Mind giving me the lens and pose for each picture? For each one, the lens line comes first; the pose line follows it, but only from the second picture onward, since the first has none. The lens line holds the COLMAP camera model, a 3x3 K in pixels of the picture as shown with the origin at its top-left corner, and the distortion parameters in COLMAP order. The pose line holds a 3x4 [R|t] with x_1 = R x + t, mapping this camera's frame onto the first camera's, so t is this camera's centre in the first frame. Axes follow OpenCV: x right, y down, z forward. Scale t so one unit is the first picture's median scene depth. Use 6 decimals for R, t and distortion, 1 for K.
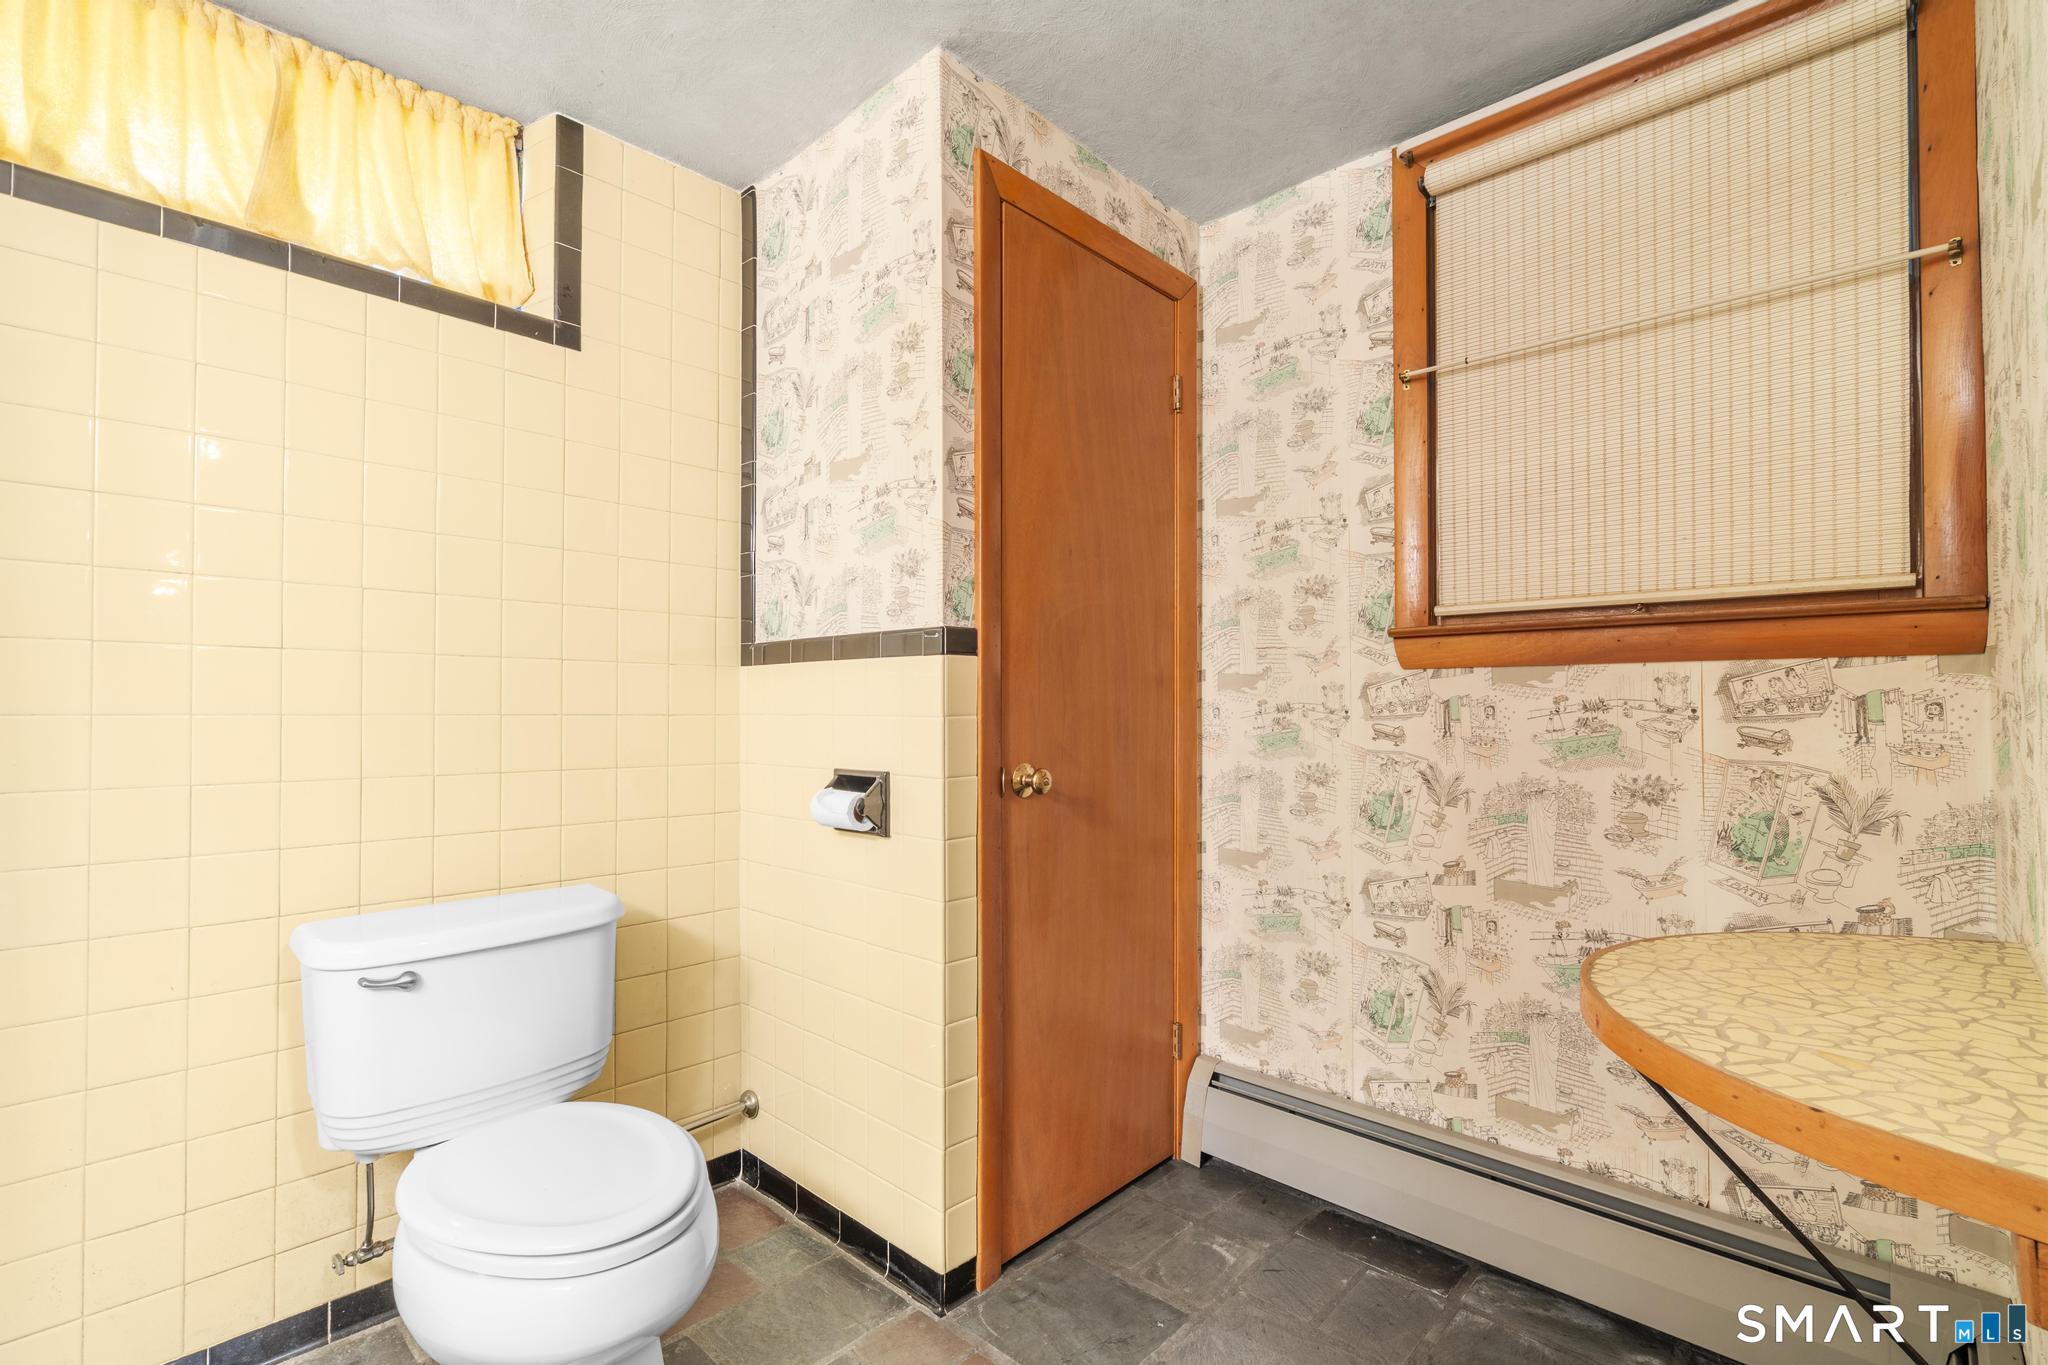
lens RADIAL K [[919.8, 0, 1016.8], [0, 919.8, 696.0], [0, 0, 1]] dist [-0.007907, 0.005878]
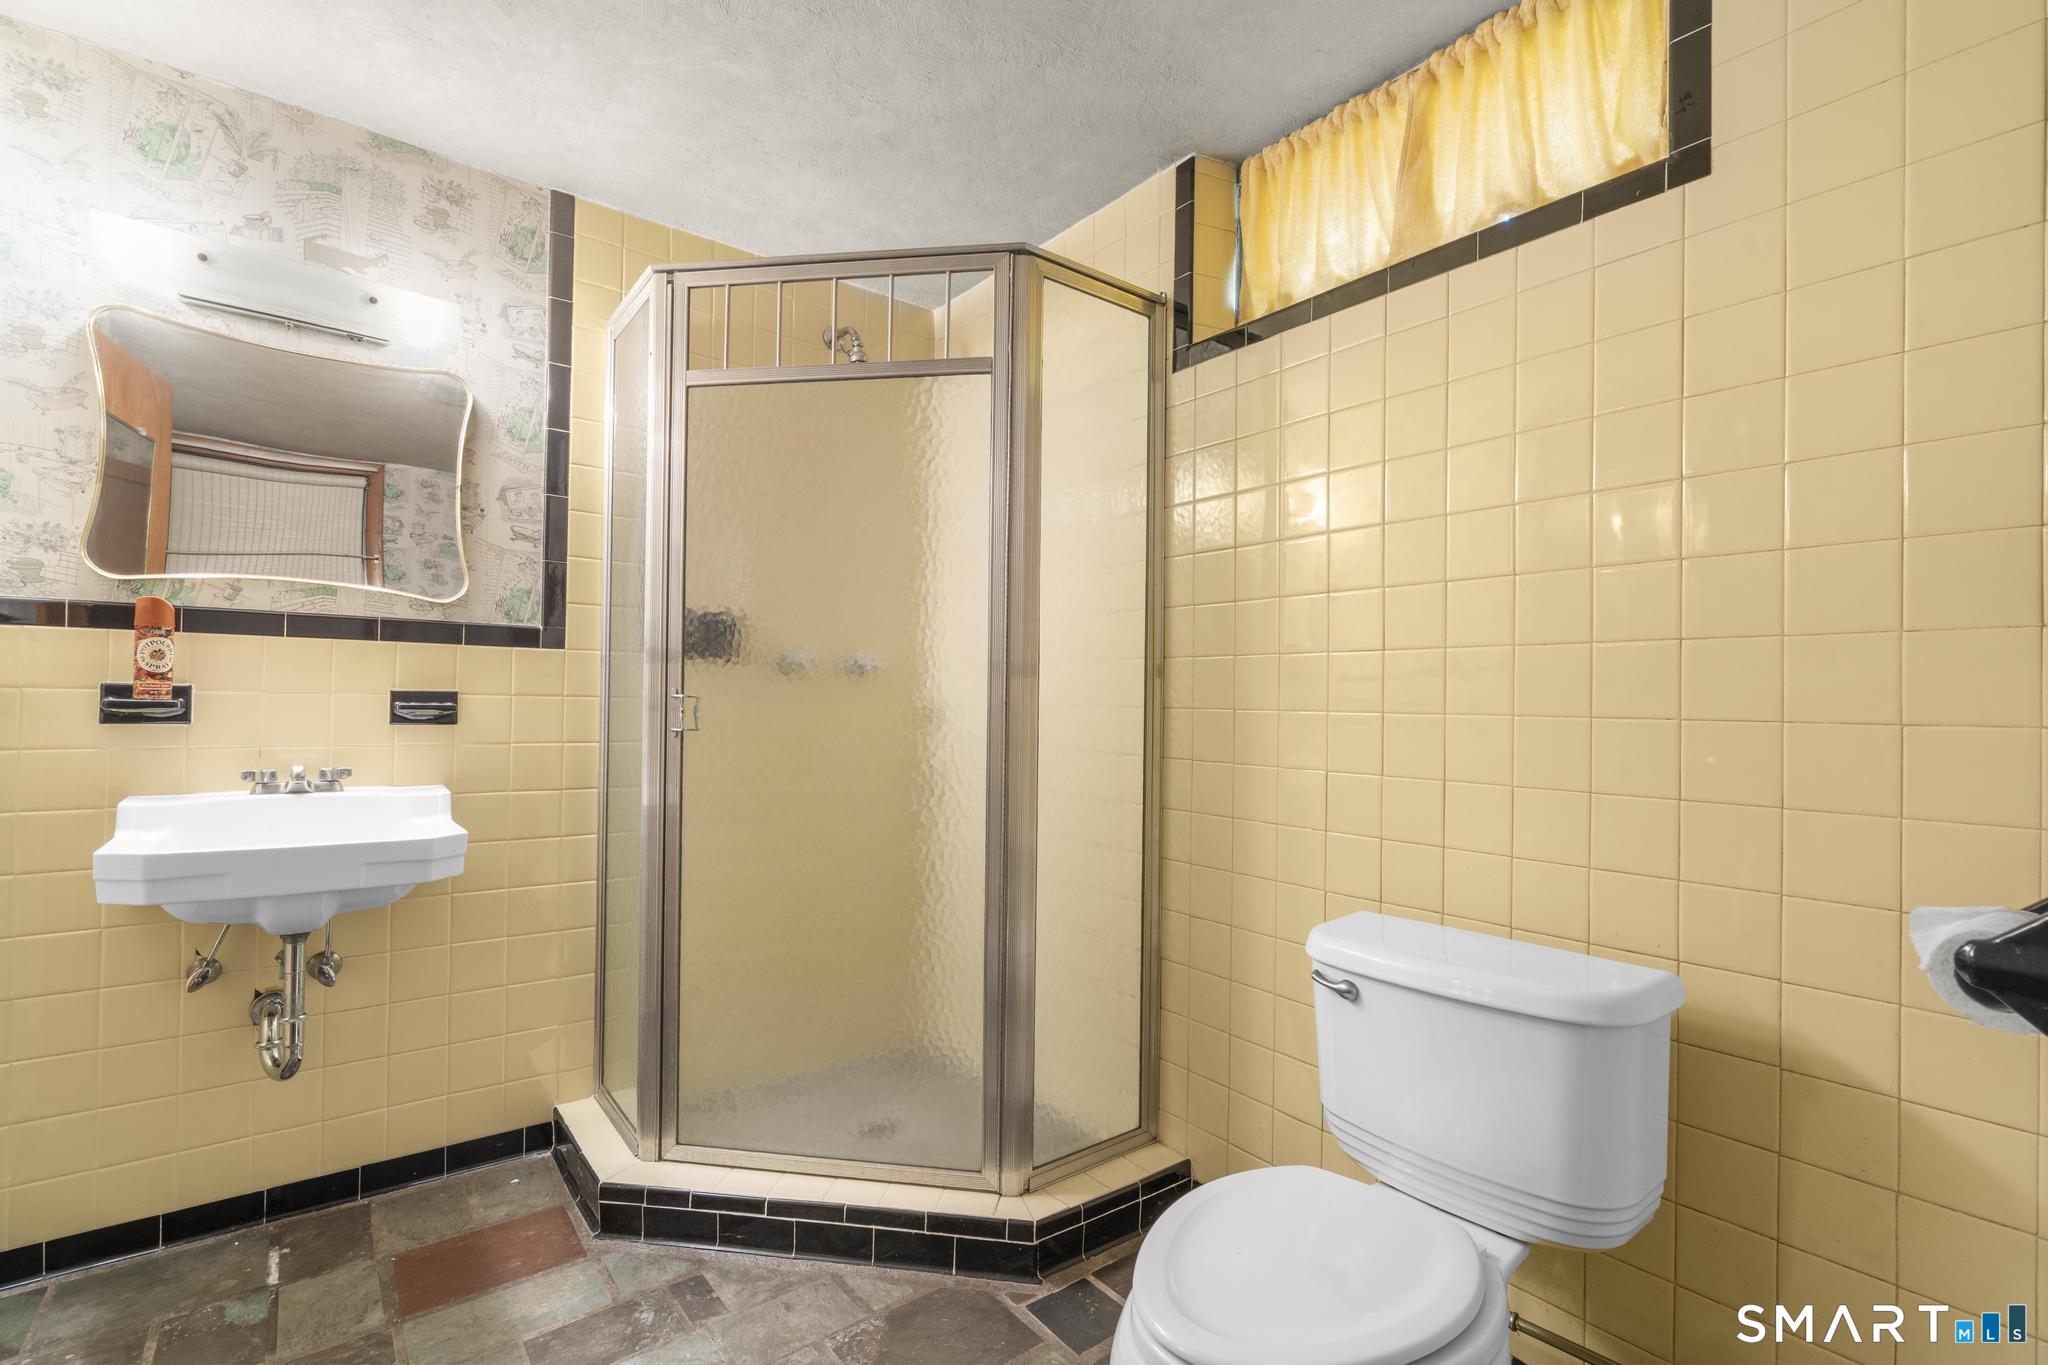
lens RADIAL K [[919.8, 0, 1016.8], [0, 919.8, 696.0], [0, 0, 1]] dist [-0.007907, 0.005878]
pose [[-0.154873, -0.012127, -0.987860, 0.297384], [-0.003723, 0.999925, -0.011691, 0.015120], [0.987927, 0.001867, -0.154907, 0.703872]]
